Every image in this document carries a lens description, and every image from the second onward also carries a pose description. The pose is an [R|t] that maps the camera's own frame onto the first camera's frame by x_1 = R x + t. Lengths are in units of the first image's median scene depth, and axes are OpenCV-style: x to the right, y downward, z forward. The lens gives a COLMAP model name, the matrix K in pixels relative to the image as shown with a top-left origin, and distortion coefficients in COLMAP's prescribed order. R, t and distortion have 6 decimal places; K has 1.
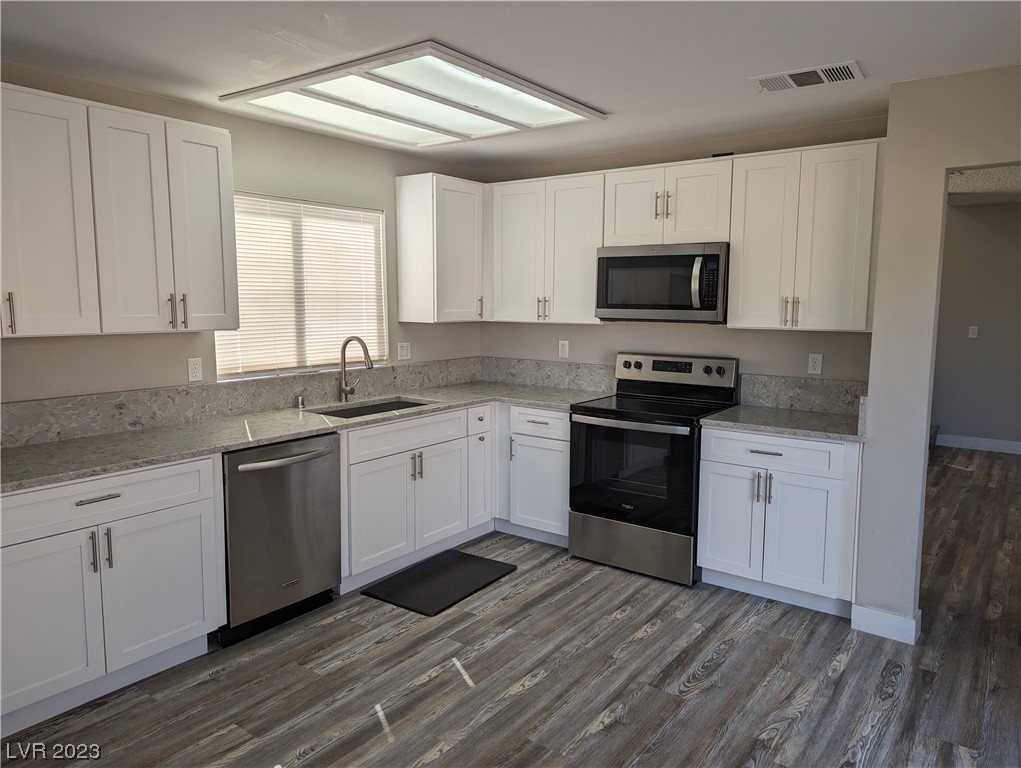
lens RADIAL K [[709.7, 0, 508.6], [0, 709.7, 378.5], [0, 0, 1]] dist [0.055616, -0.052139]
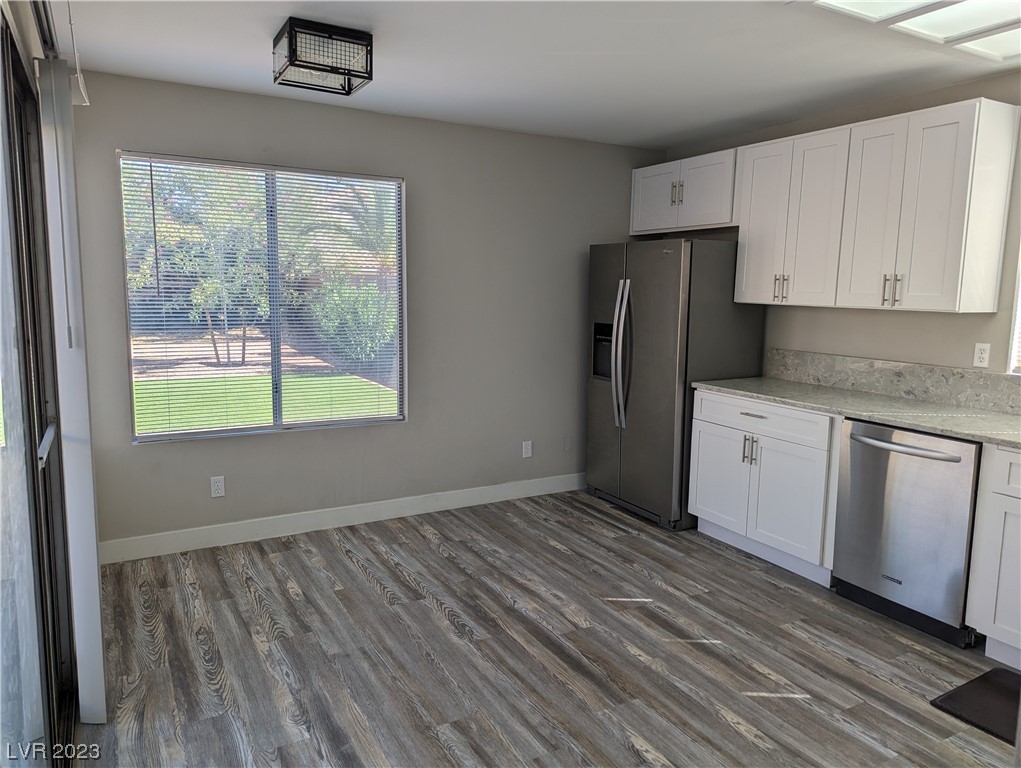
lens RADIAL K [[709.7, 0, 508.1], [0, 709.7, 365.9], [0, 0, 1]] dist [0.055616, -0.052139]
pose [[-0.404454, 0.101822, -0.908872, 0.770079], [-0.118517, 0.979568, 0.162483, -0.088583], [0.906847, 0.173434, -0.384122, 0.886423]]
